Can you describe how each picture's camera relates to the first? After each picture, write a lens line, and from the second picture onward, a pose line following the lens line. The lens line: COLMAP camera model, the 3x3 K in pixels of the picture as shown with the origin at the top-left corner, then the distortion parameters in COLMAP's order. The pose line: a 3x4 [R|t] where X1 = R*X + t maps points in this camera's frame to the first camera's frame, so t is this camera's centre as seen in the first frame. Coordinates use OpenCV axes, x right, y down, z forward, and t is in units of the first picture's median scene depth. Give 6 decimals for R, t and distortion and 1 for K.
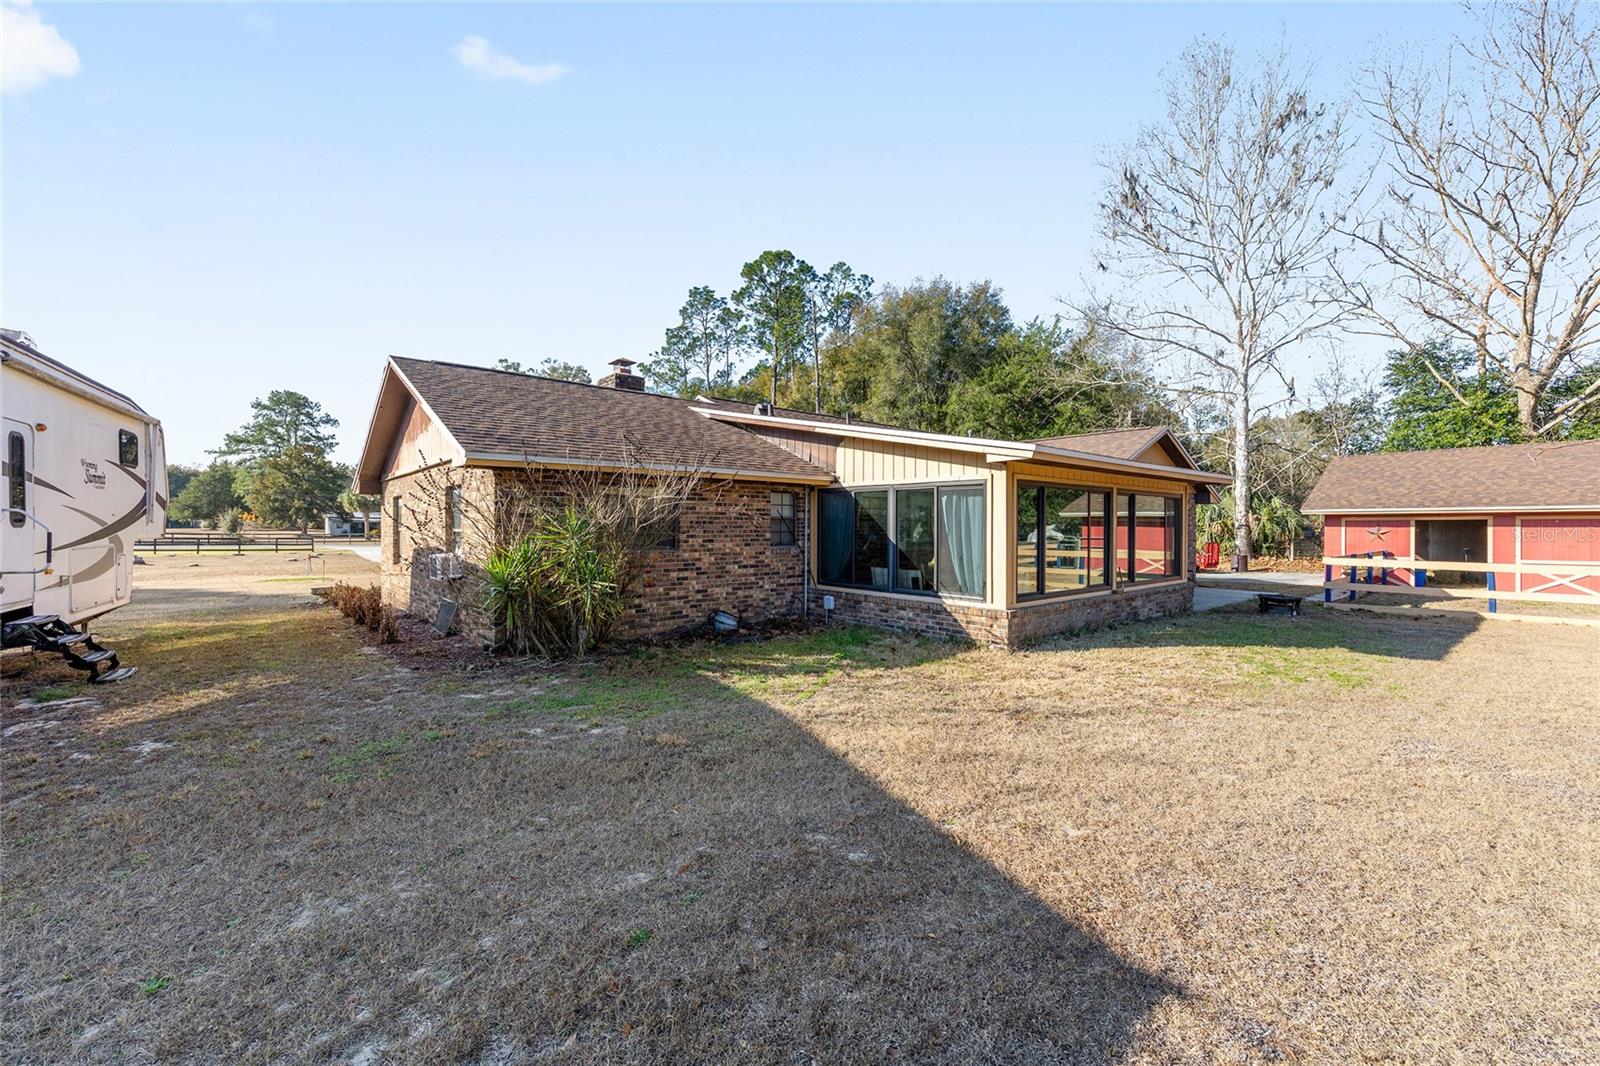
lens RADIAL K [[643.5, 0, 802.5], [0, 643.5, 533.1], [0, 0, 1]] dist [-0.000353, 0.000366]
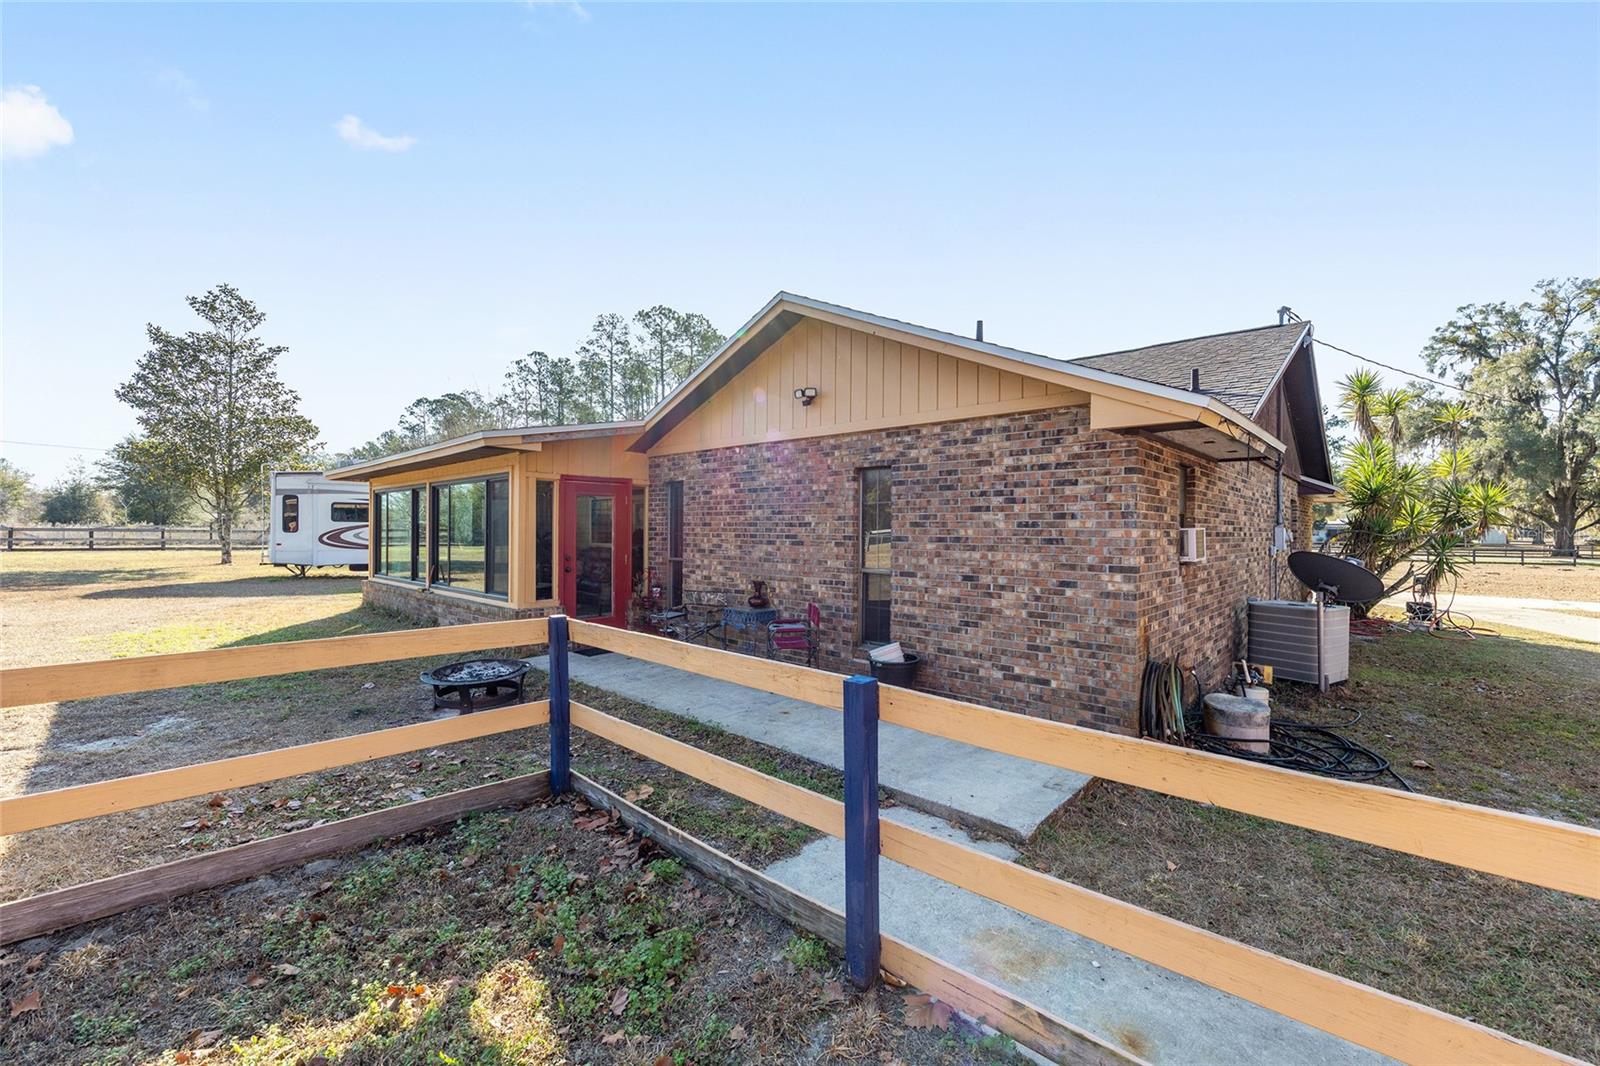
lens RADIAL K [[652.3, 0, 799.1], [0, 652.3, 529.8], [0, 0, 1]] dist [-0.001248, -0.000016]
pose [[0.108846, -0.003017, -0.994054, 0.252420], [-0.016746, 0.999848, -0.004868, -0.000508], [0.993918, 0.017177, 0.108779, 0.239714]]
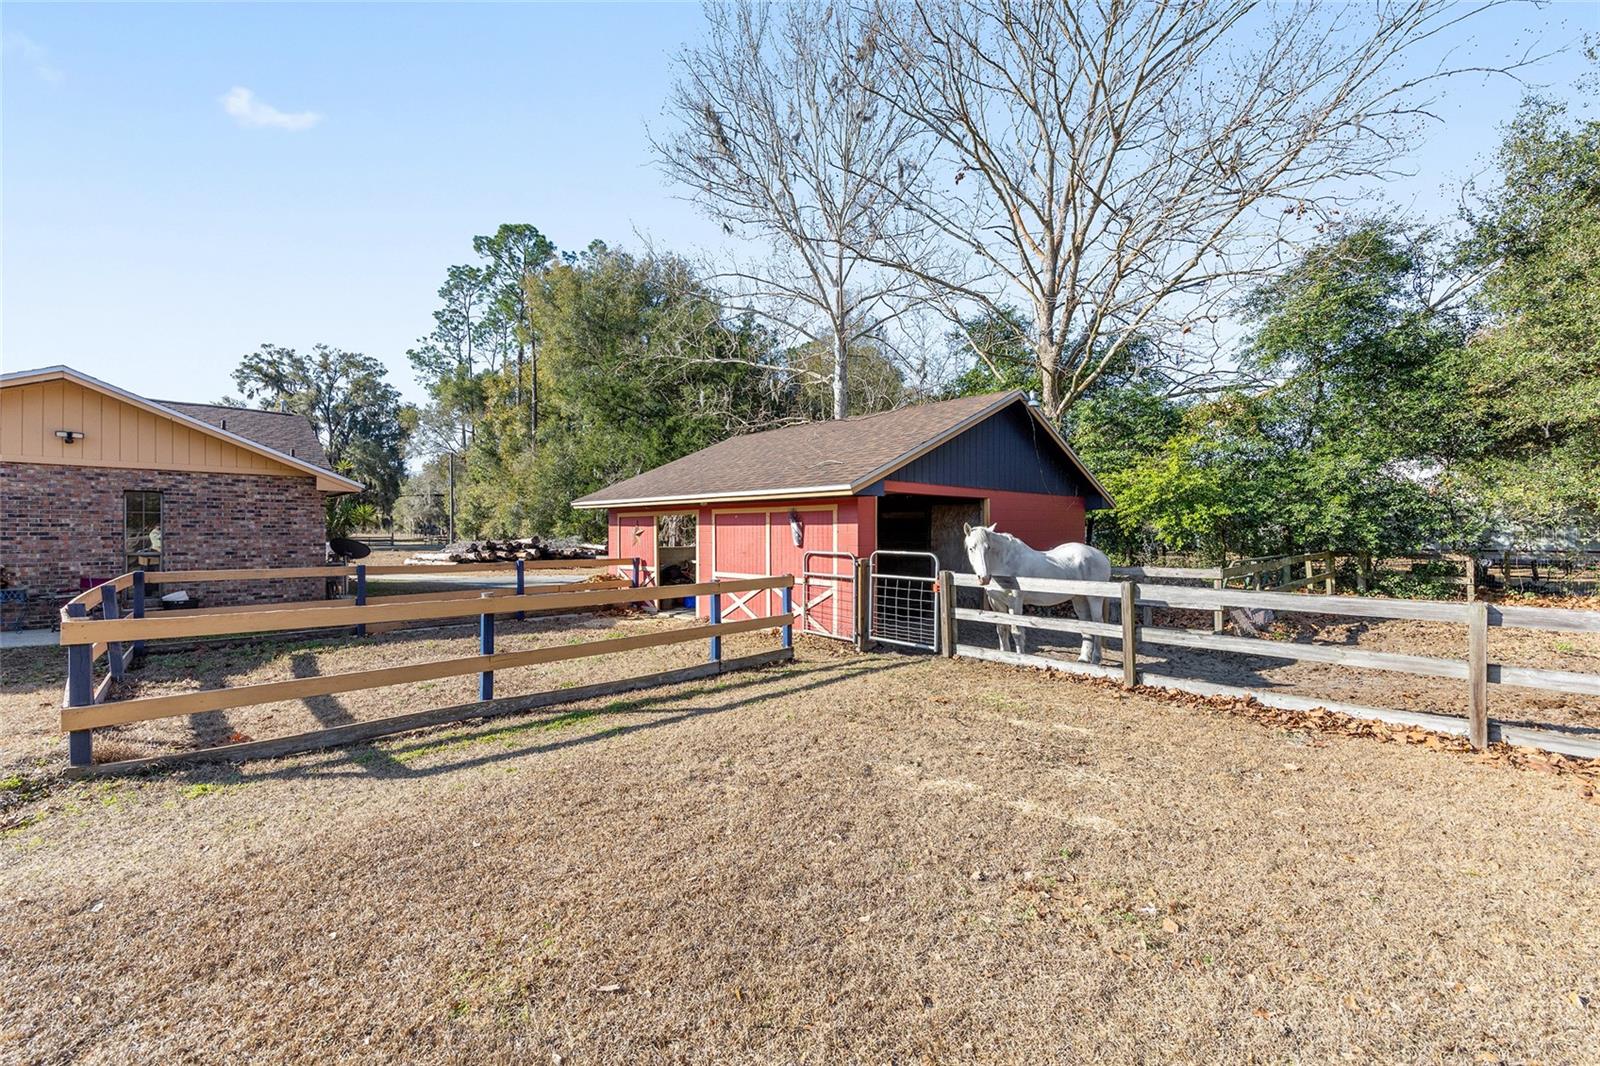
lens RADIAL K [[643.5, 0, 802.5], [0, 643.5, 533.1], [0, 0, 1]] dist [-0.000353, 0.000366]
pose [[0.998279, -0.000171, 0.058641, 0.315268], [0.000560, 0.999978, -0.006622, 0.001155], [-0.058639, 0.006643, 0.998257, 0.079335]]
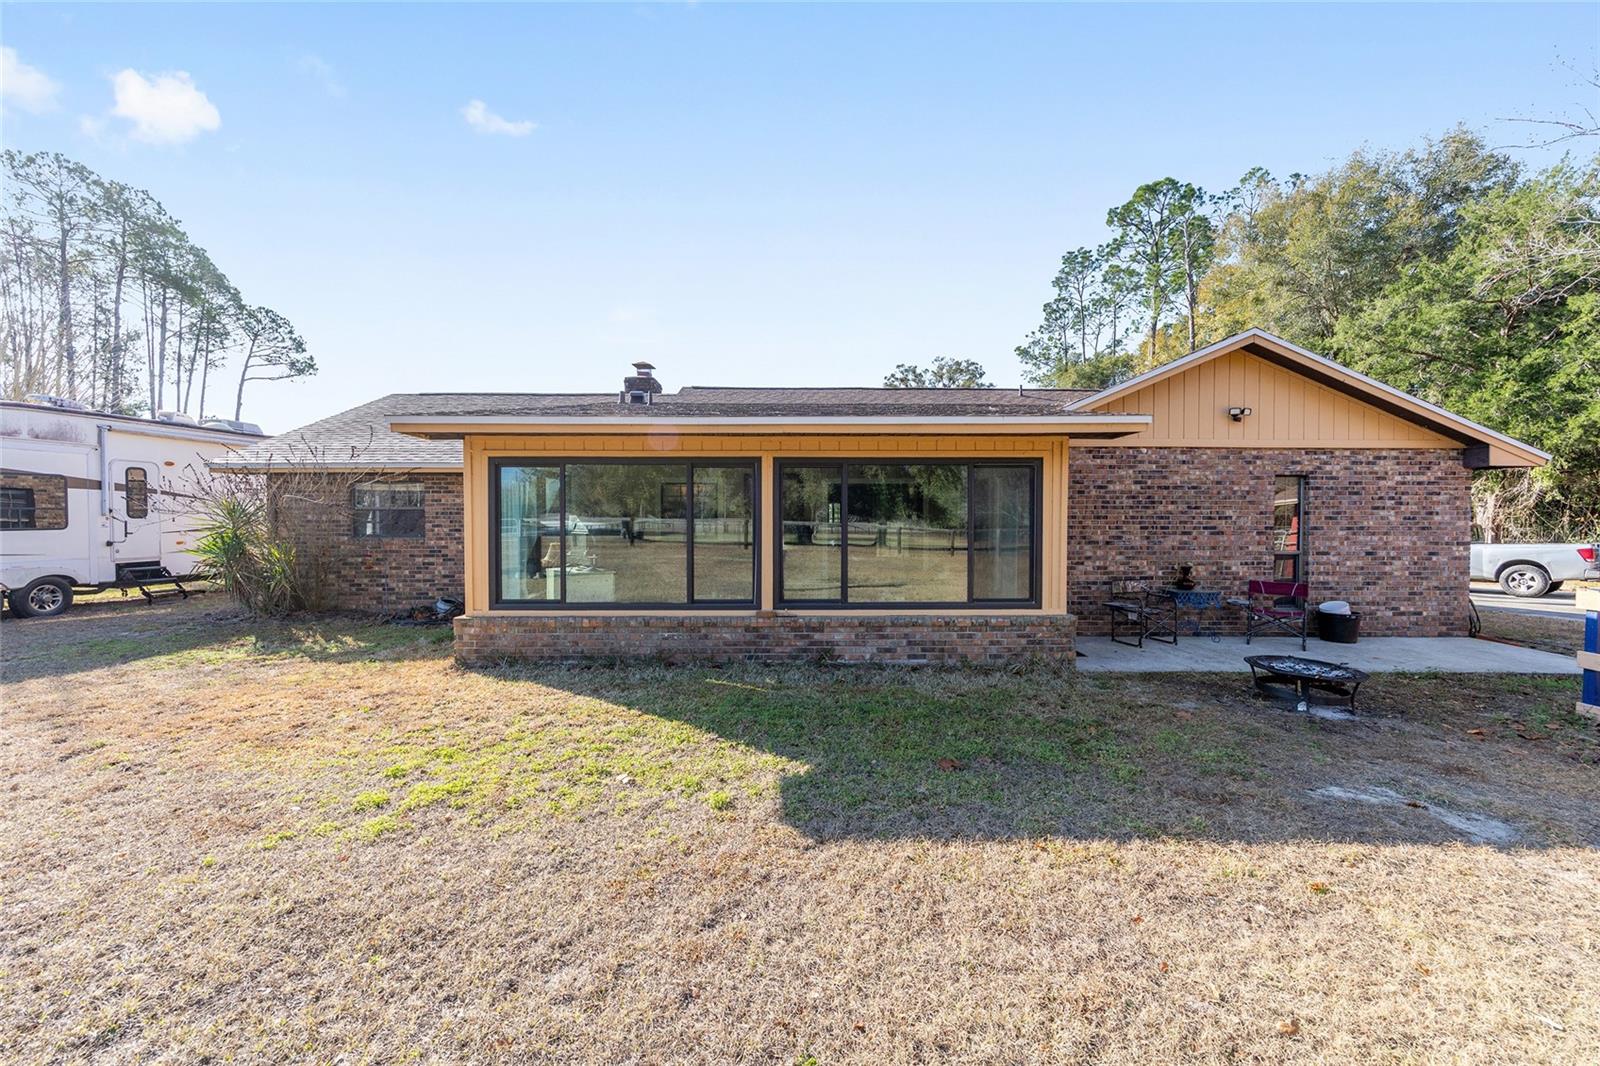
lens RADIAL K [[648.9, 0, 806.6], [0, 648.9, 528.9], [0, 0, 1]] dist [0.002225, 0.000319]
pose [[0.767199, 0.008124, -0.641357, 0.157818], [-0.005766, 0.999967, 0.005769, 0.000105], [0.641383, -0.000728, 0.767221, 0.085354]]
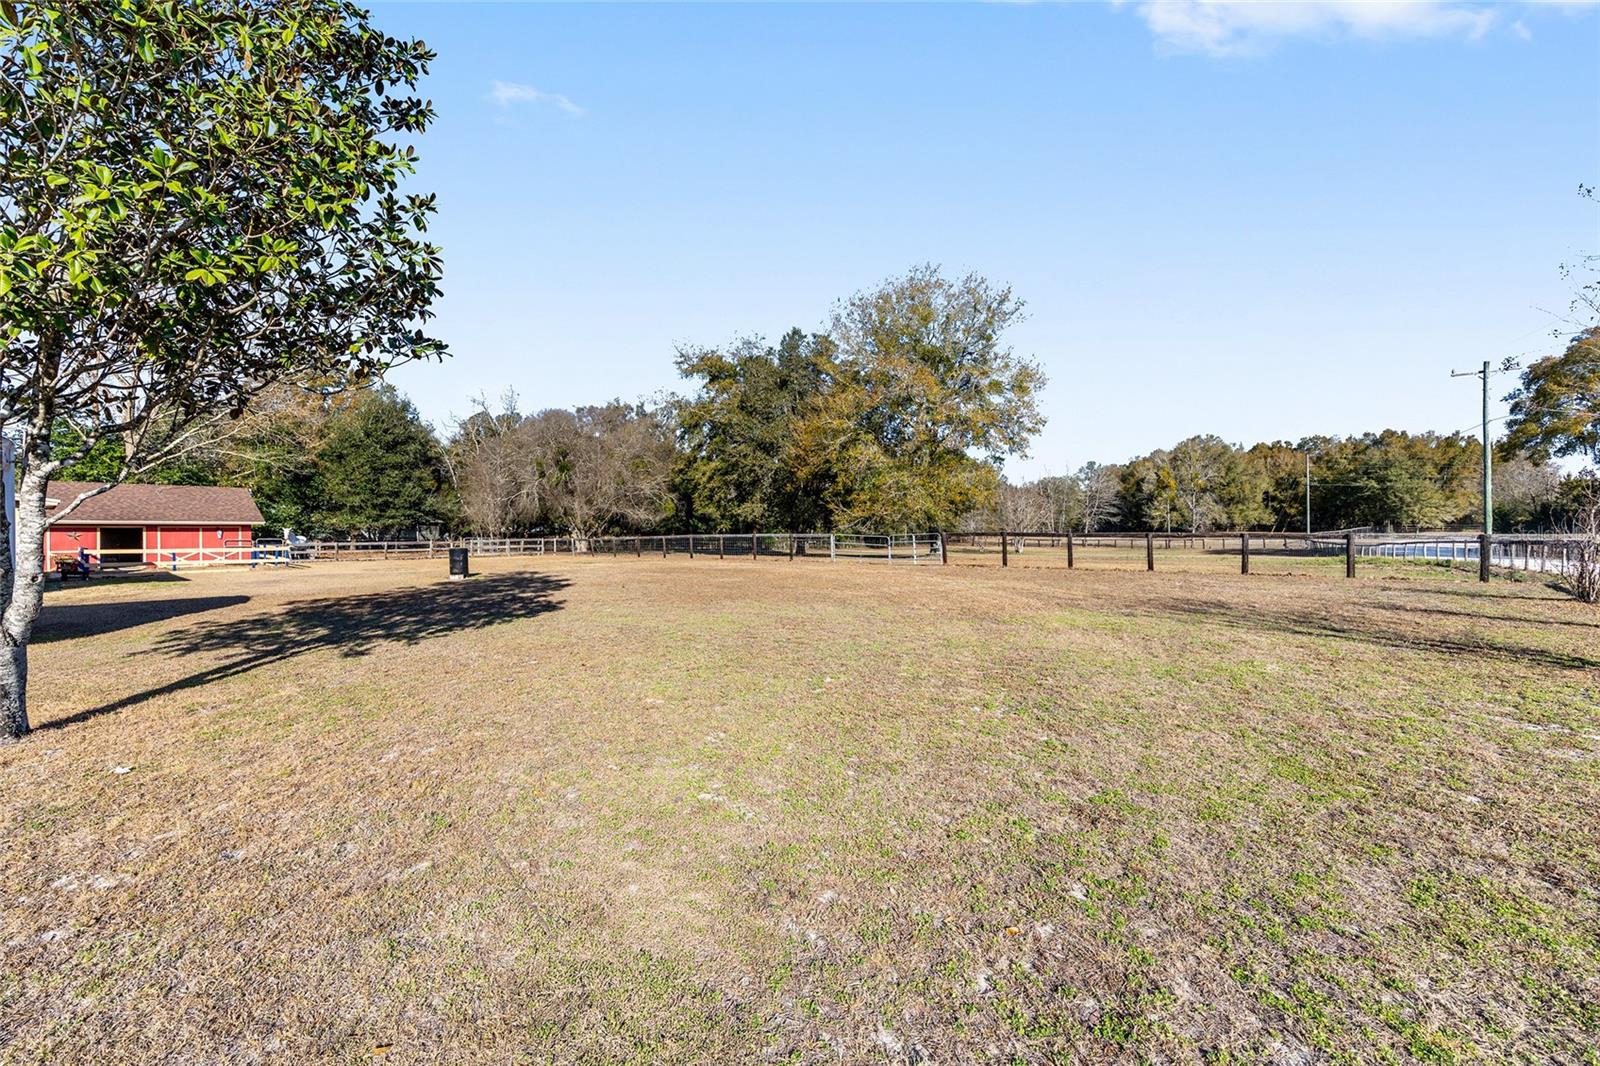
lens RADIAL K [[652.3, 0, 799.1], [0, 652.3, 529.8], [0, 0, 1]] dist [-0.001248, -0.000016]
pose [[-0.137002, -0.002331, 0.990568, -0.284569], [0.008494, 0.999958, 0.003528, -0.001699], [-0.990534, 0.008897, -0.136976, -0.164893]]
